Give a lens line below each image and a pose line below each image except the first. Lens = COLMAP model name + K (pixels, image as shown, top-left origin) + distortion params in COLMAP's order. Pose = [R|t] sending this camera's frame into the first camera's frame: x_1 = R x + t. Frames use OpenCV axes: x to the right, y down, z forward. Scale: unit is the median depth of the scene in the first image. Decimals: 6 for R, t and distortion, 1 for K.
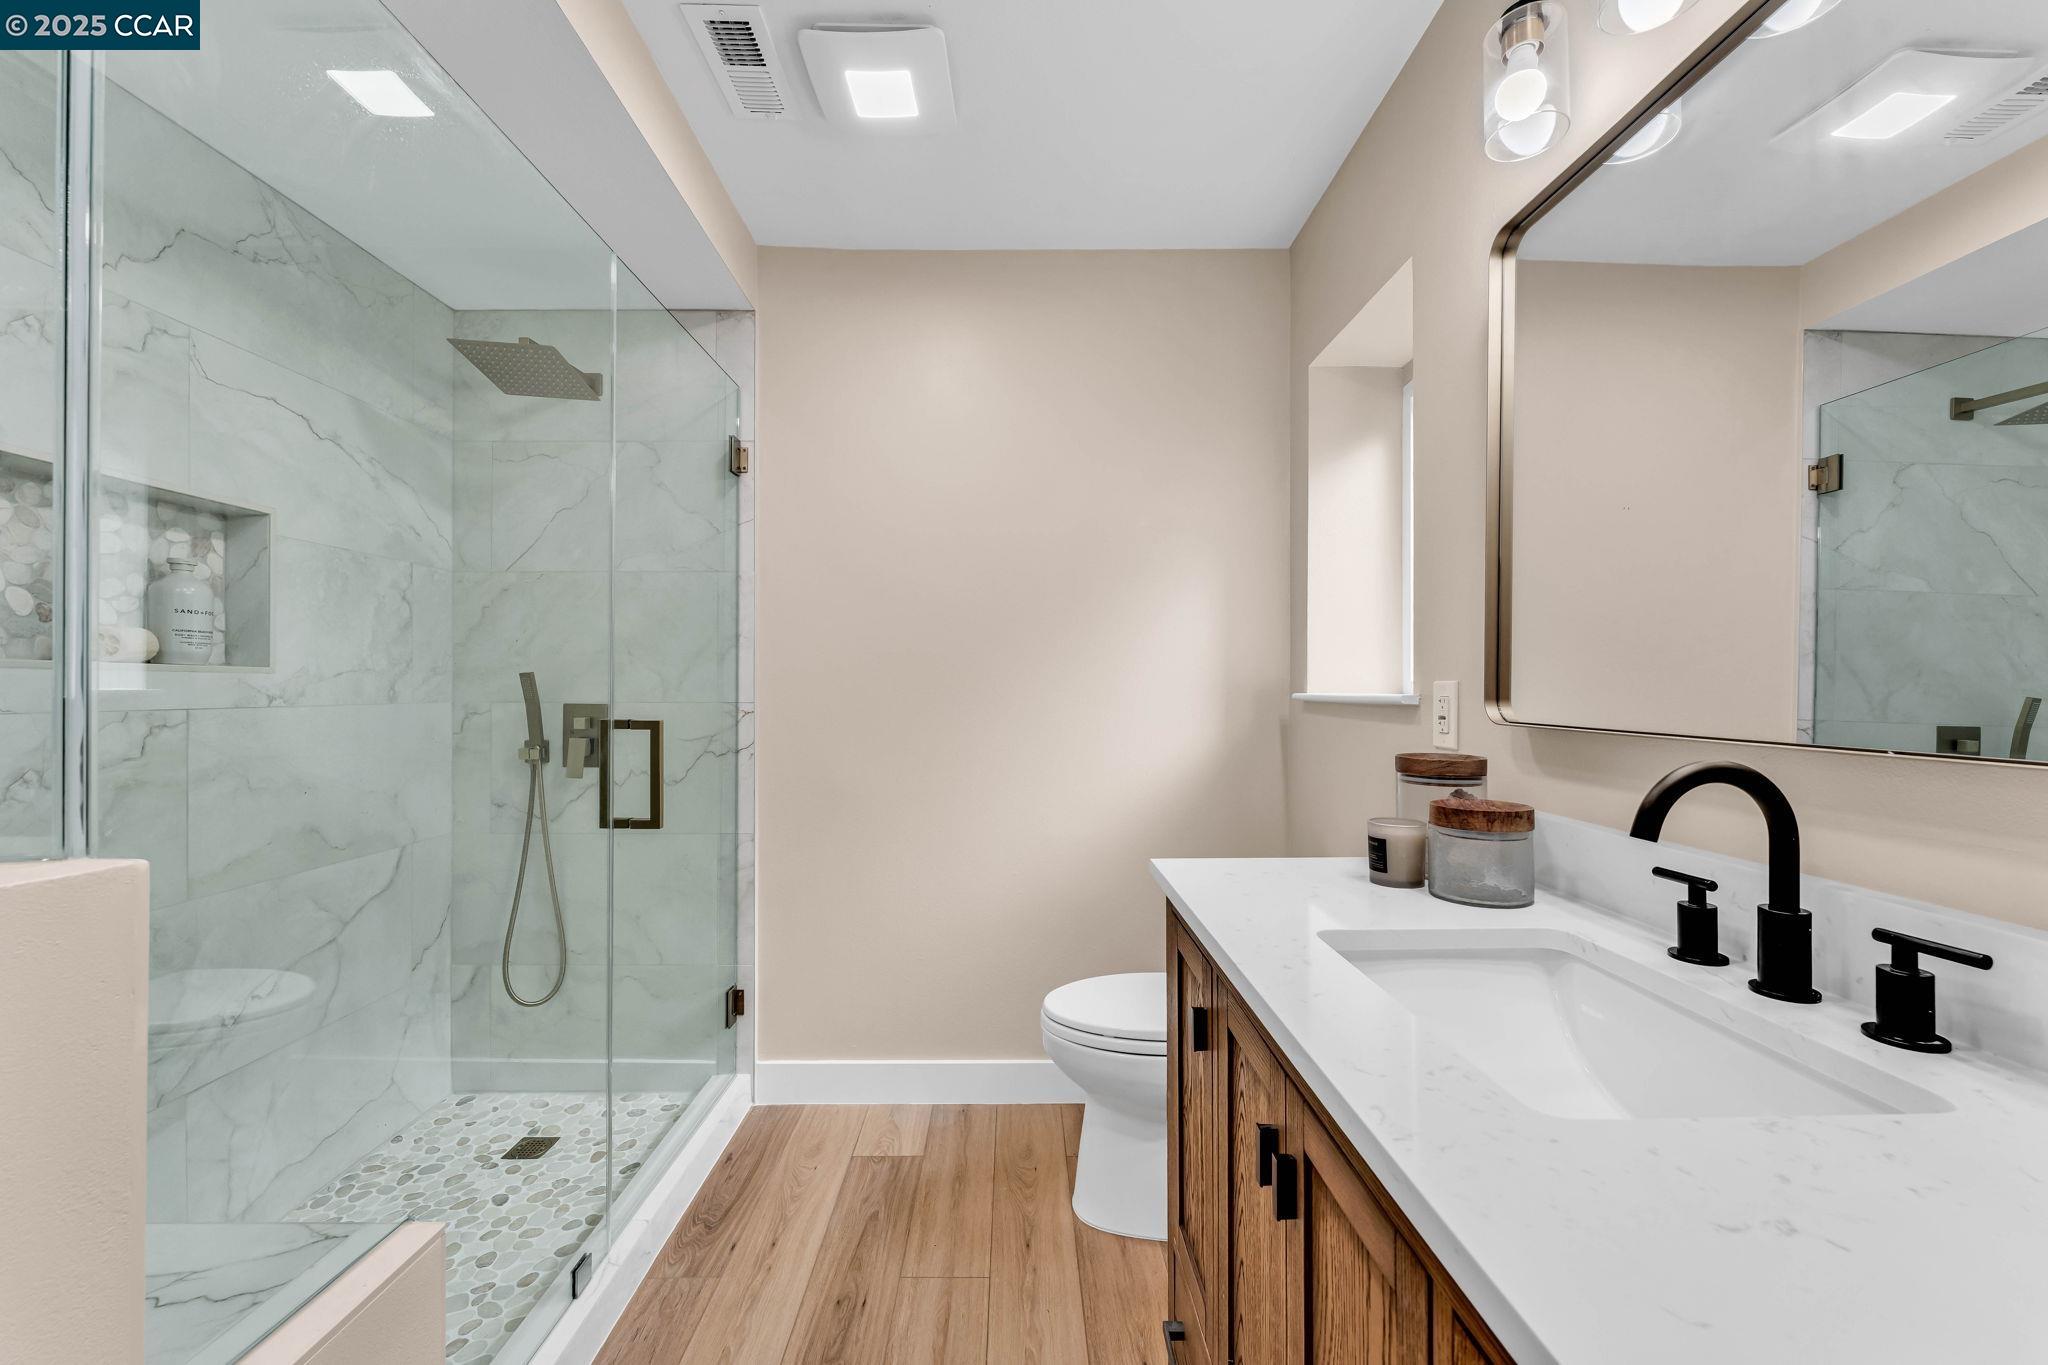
lens RADIAL K [[848.7, 0, 1022.7], [0, 848.7, 685.8], [0, 0, 1]] dist [-0.001972, -0.000272]
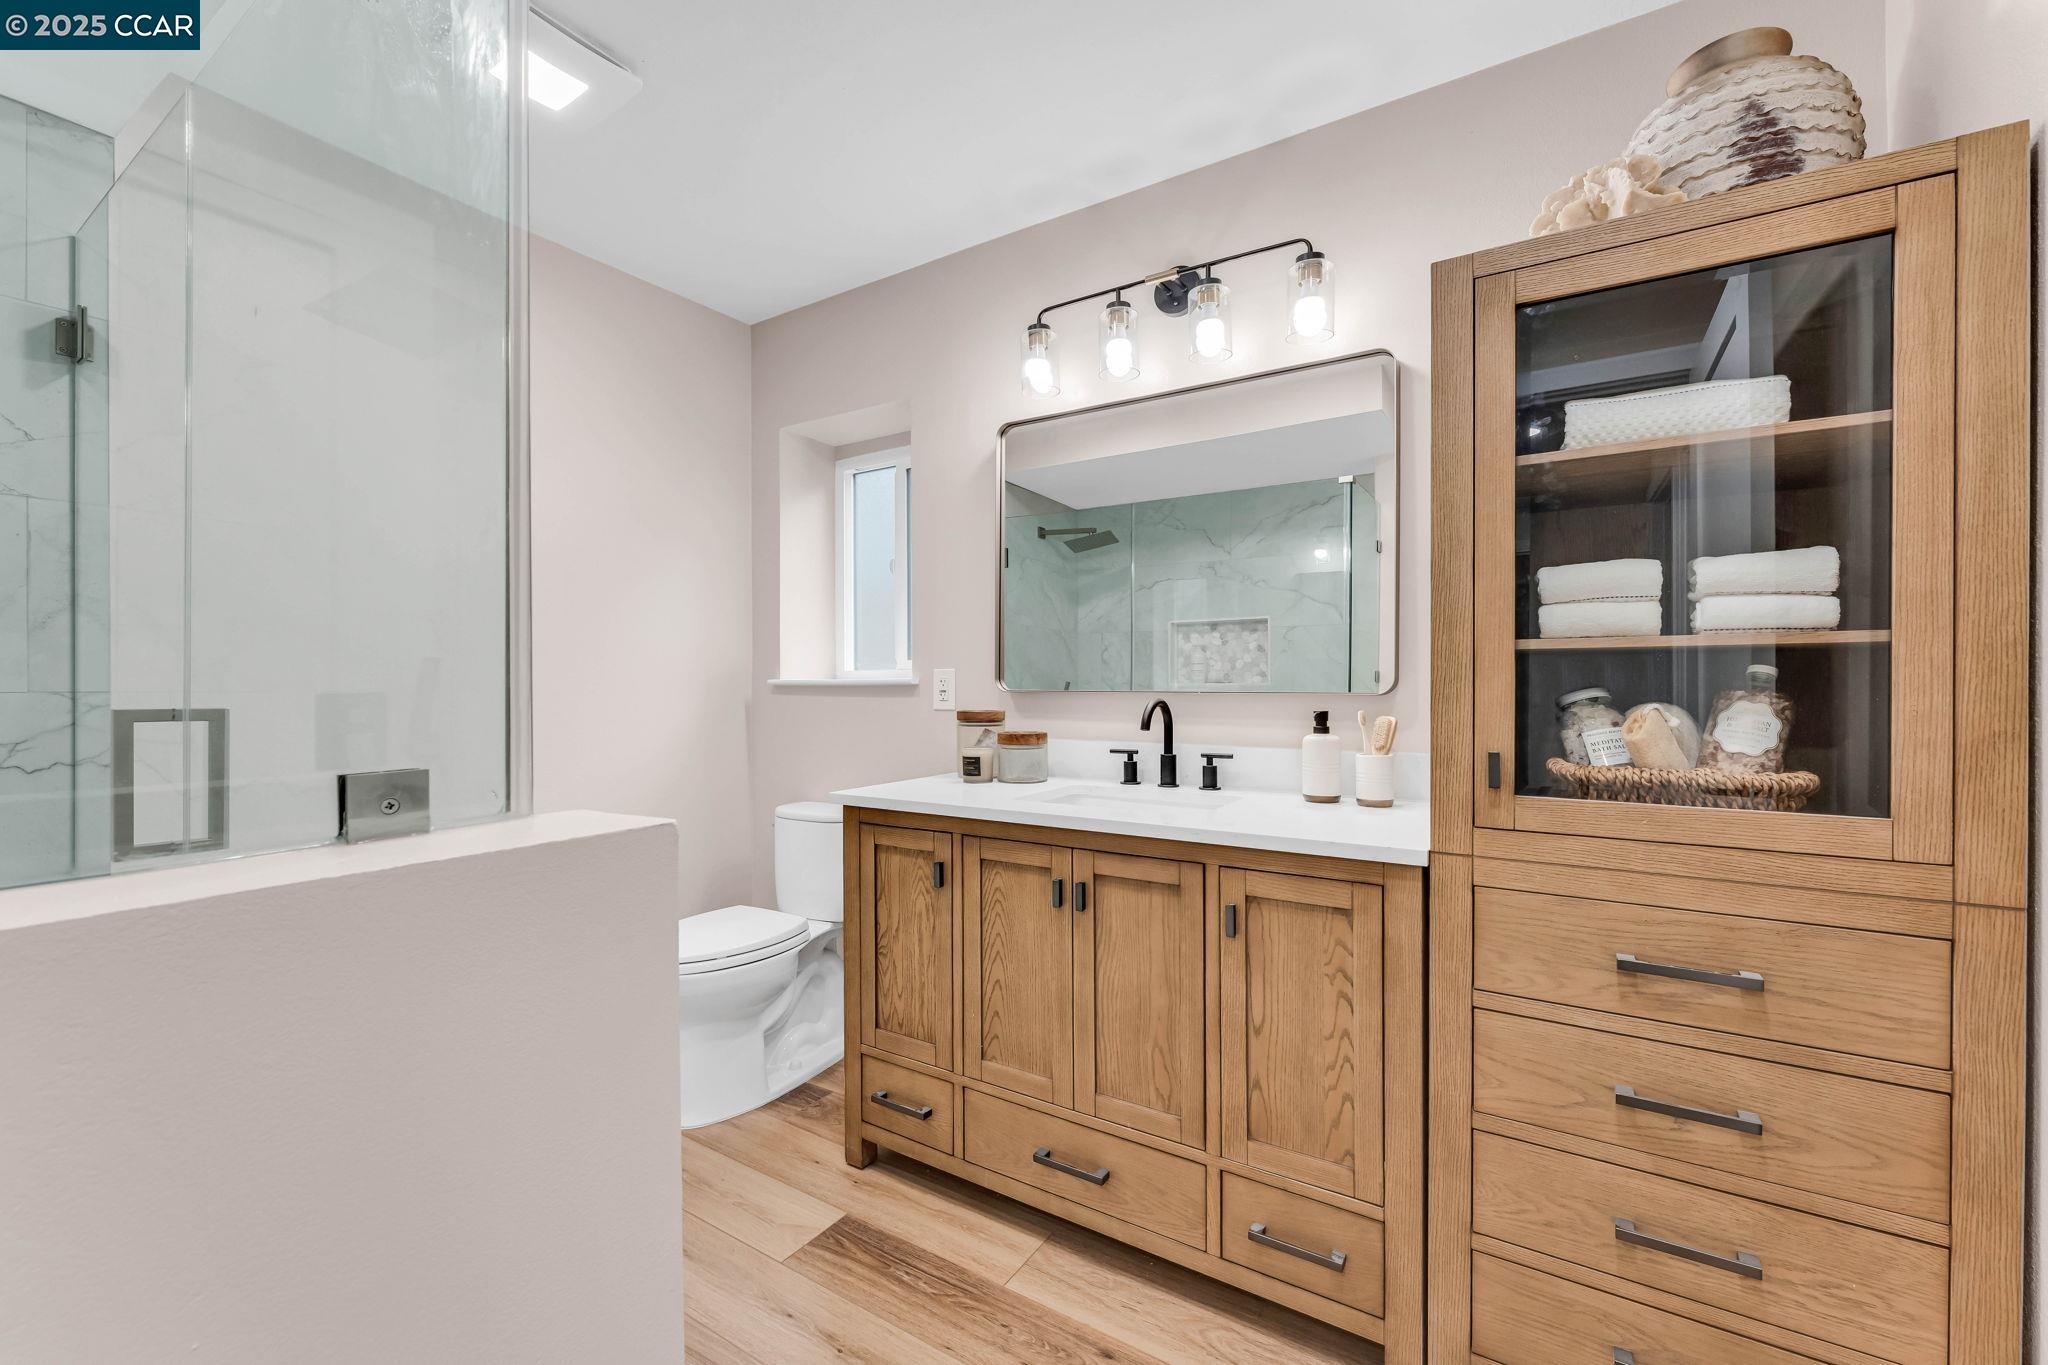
lens RADIAL K [[848.7, 0, 1022.7], [0, 848.7, 685.8], [0, 0, 1]] dist [-0.001972, -0.000272]
pose [[0.547187, -0.003543, 0.837003, -0.944435], [0.000619, 0.999992, 0.003829, 0.023812], [-0.837010, -0.001577, 0.547185, -0.040158]]
